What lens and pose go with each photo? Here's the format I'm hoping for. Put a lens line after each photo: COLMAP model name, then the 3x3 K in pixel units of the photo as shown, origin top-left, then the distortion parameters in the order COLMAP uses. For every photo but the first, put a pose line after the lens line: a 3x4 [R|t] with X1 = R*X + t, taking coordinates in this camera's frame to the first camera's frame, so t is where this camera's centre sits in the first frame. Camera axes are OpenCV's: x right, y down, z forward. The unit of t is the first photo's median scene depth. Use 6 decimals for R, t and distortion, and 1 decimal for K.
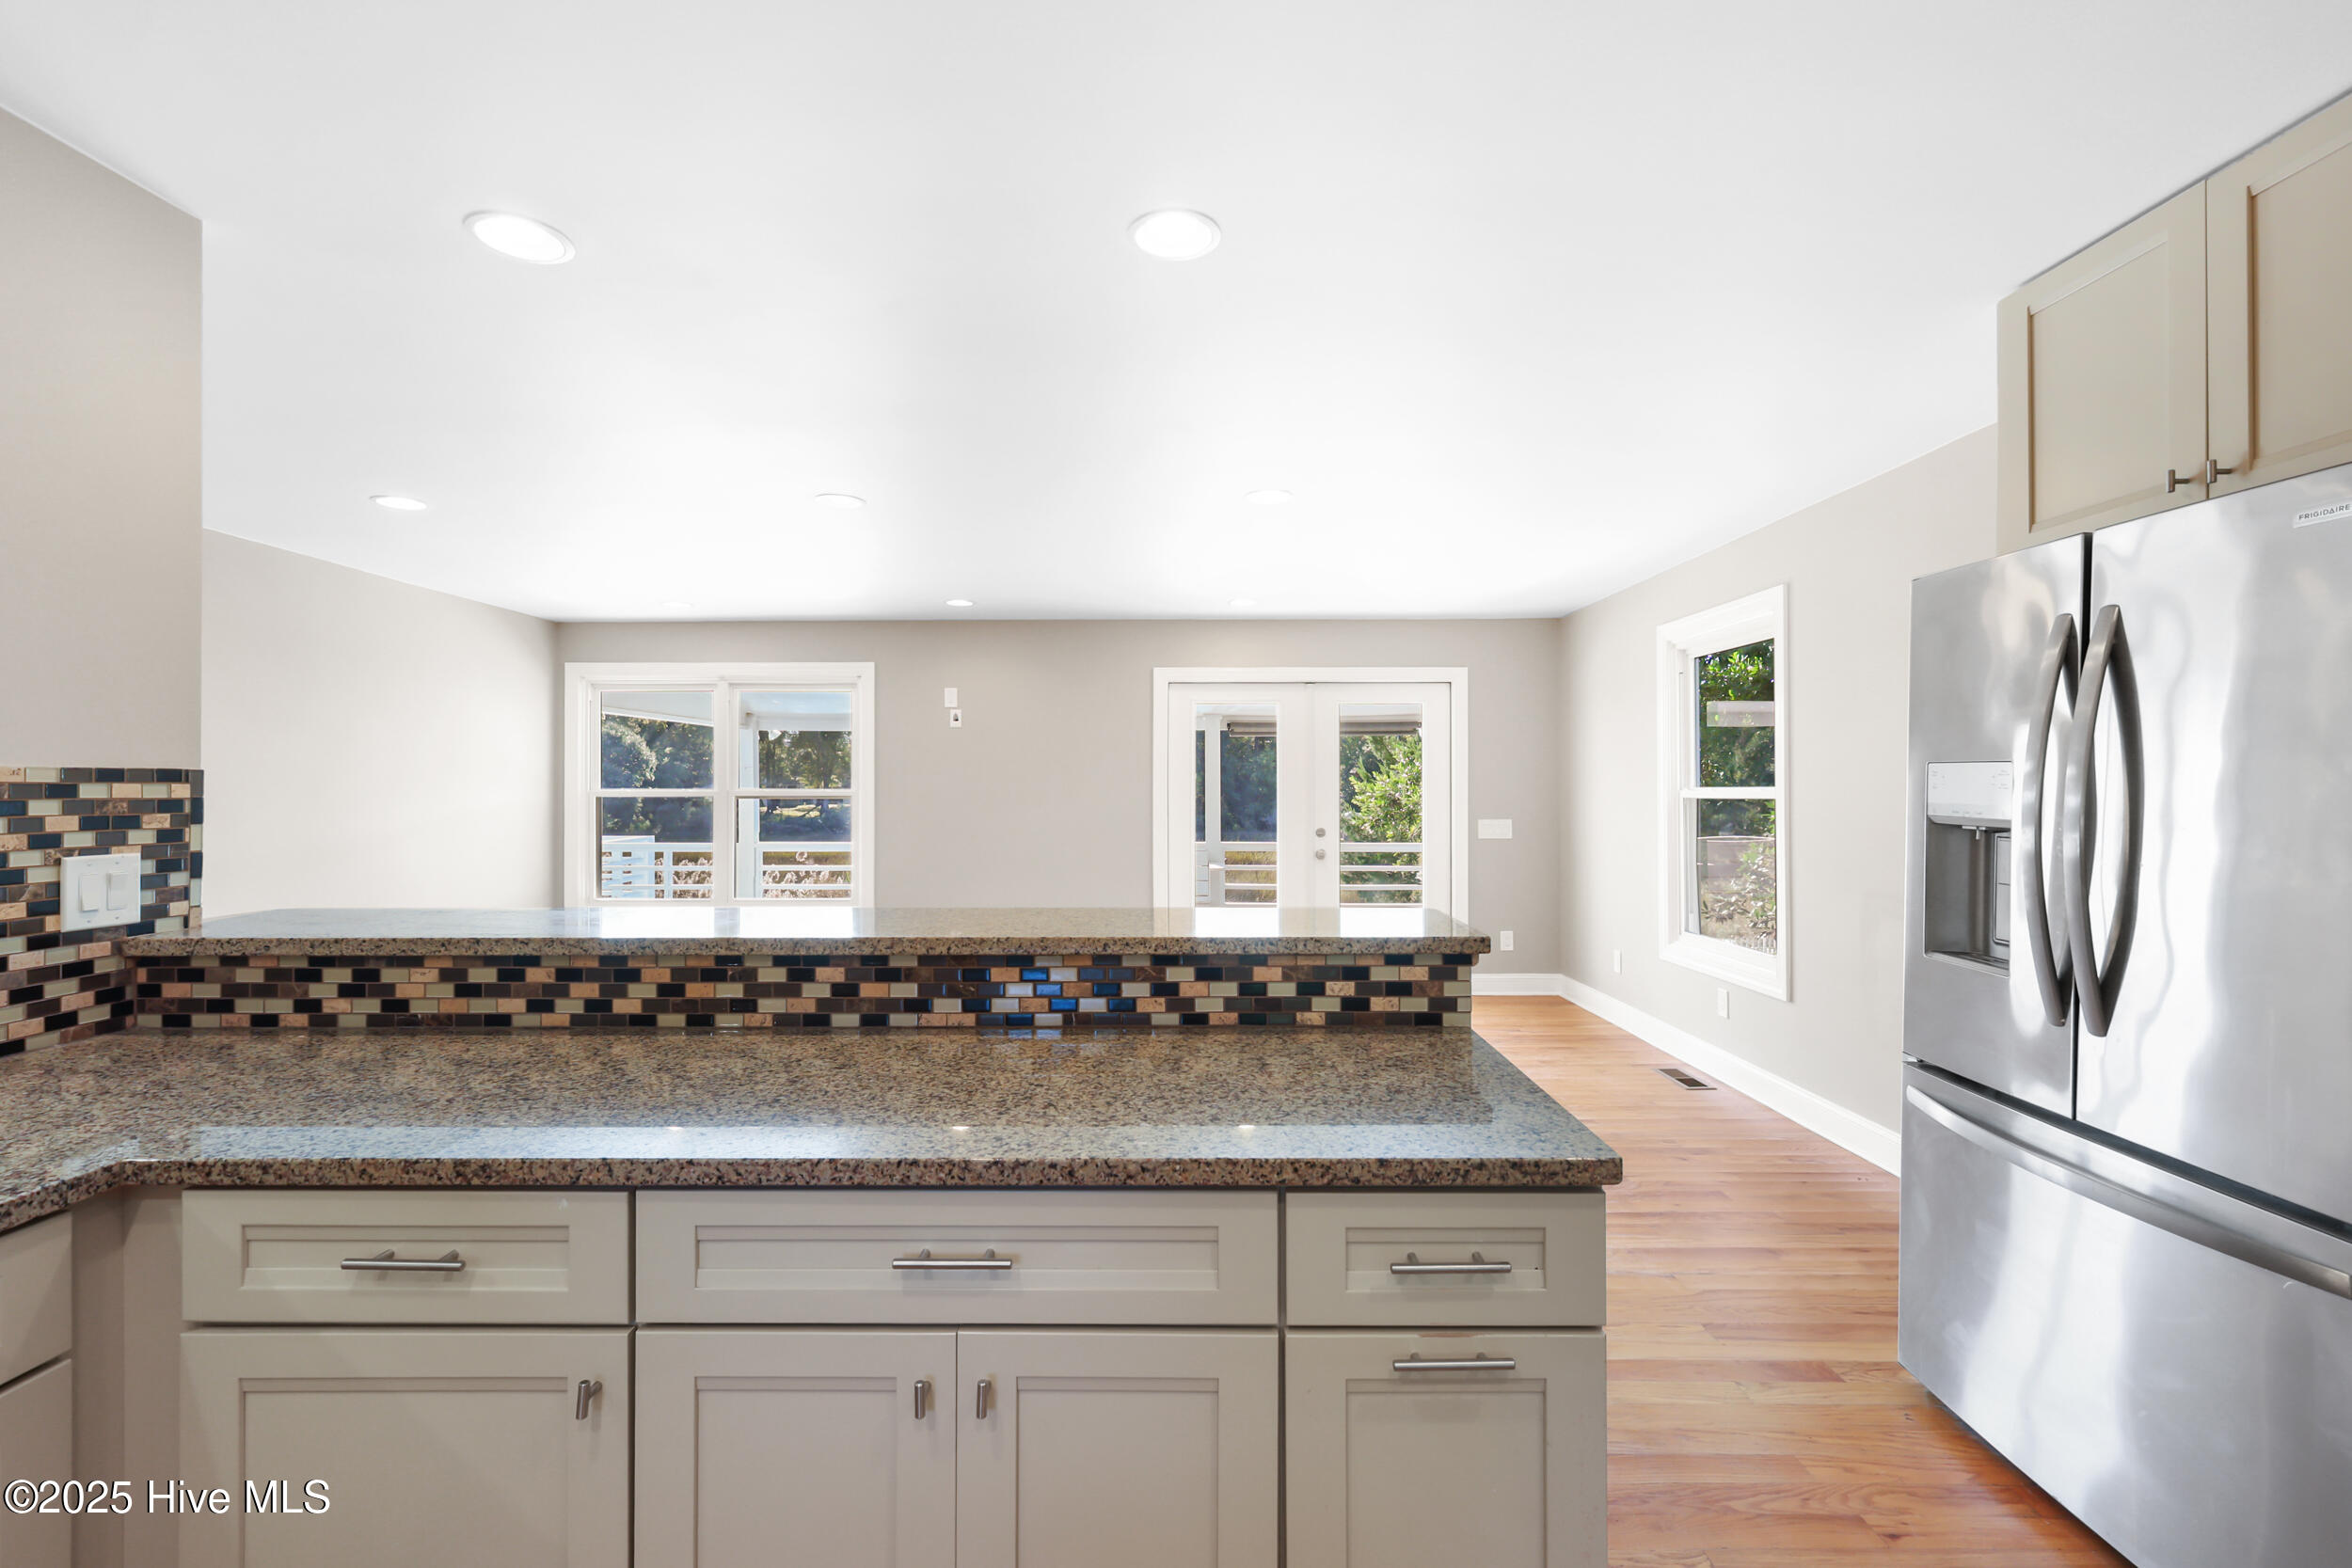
lens RADIAL K [[1023.9, 0, 1180.8], [0, 1023.9, 781.6], [0, 0, 1]] dist [0.001002, 0.000641]
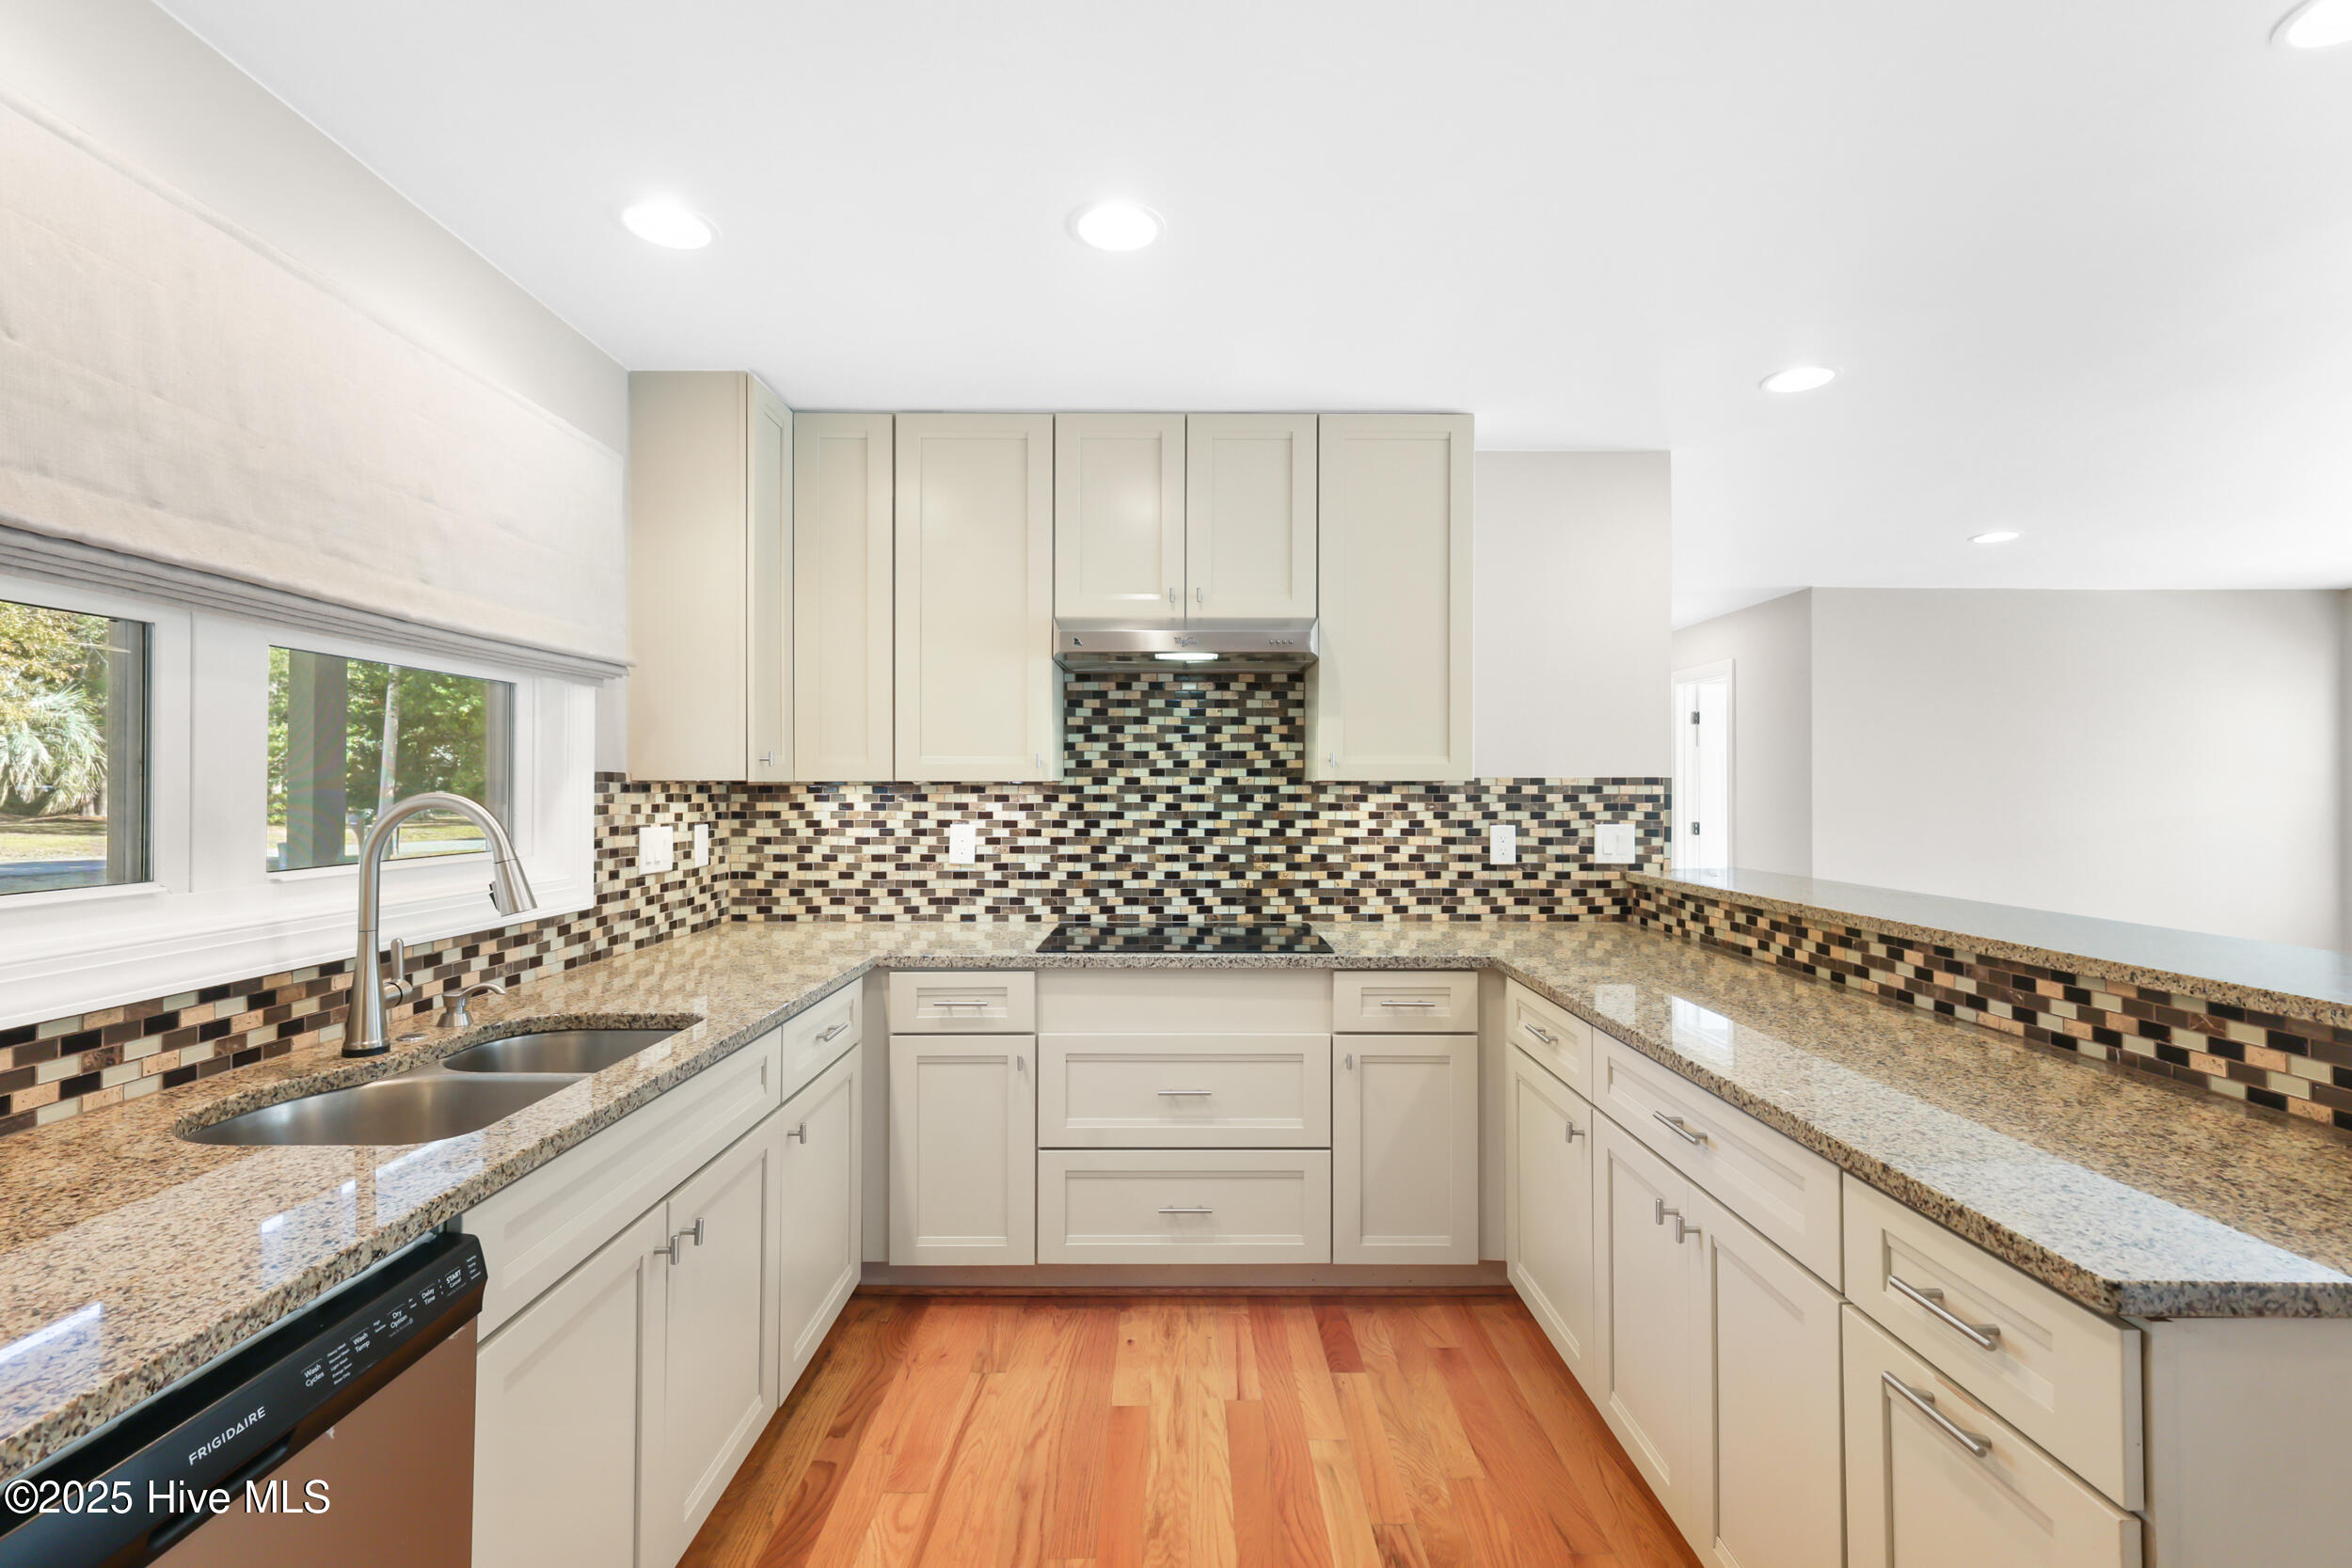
lens RADIAL K [[1023.9, 0, 1174.9], [0, 1023.9, 781.6], [0, 0, 1]] dist [0.001002, 0.000641]
pose [[-0.000693, -0.005779, -0.999983, 0.762836], [0.002868, 0.999979, -0.005781, 0.002702], [0.999996, -0.002872, -0.000676, 0.204895]]
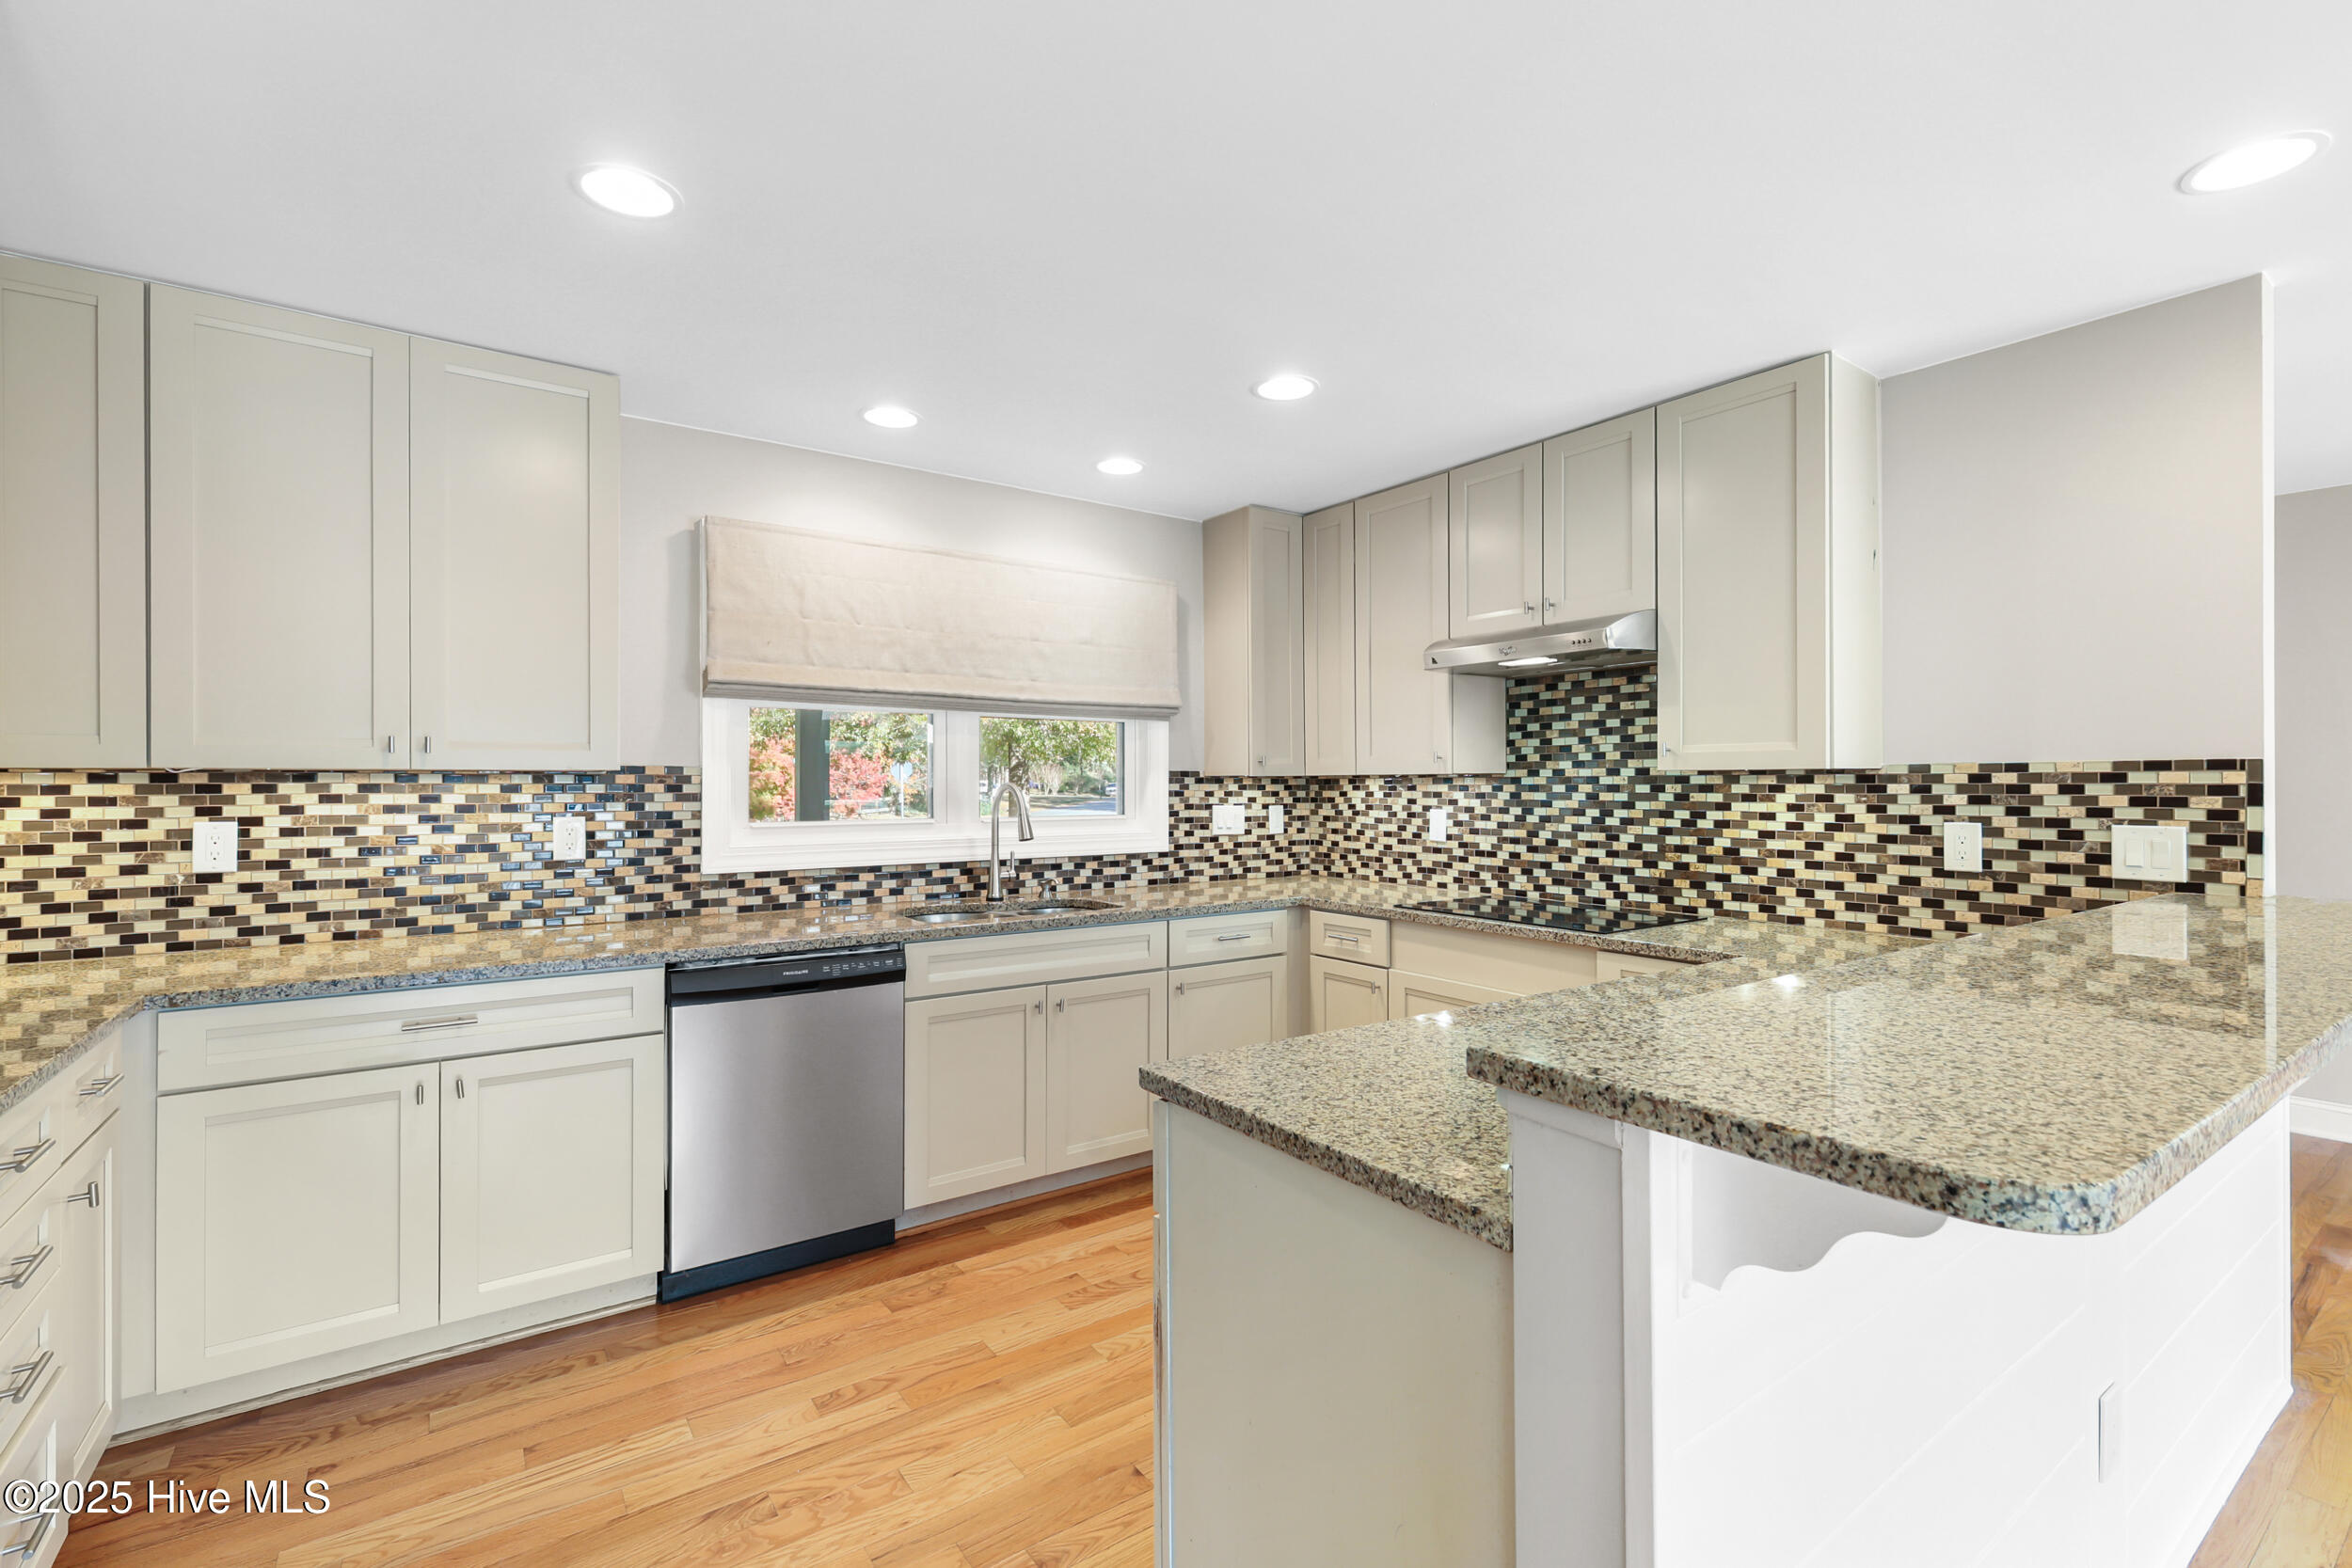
lens RADIAL K [[1023.9, 0, 1174.5], [0, 1023.9, 781.3], [0, 0, 1]] dist [0.001002, 0.000641]
pose [[-0.819168, 0.000369, -0.573553, 0.716410], [0.004307, 0.999976, -0.005508, 0.015099], [0.573537, -0.006983, -0.819150, 1.318929]]
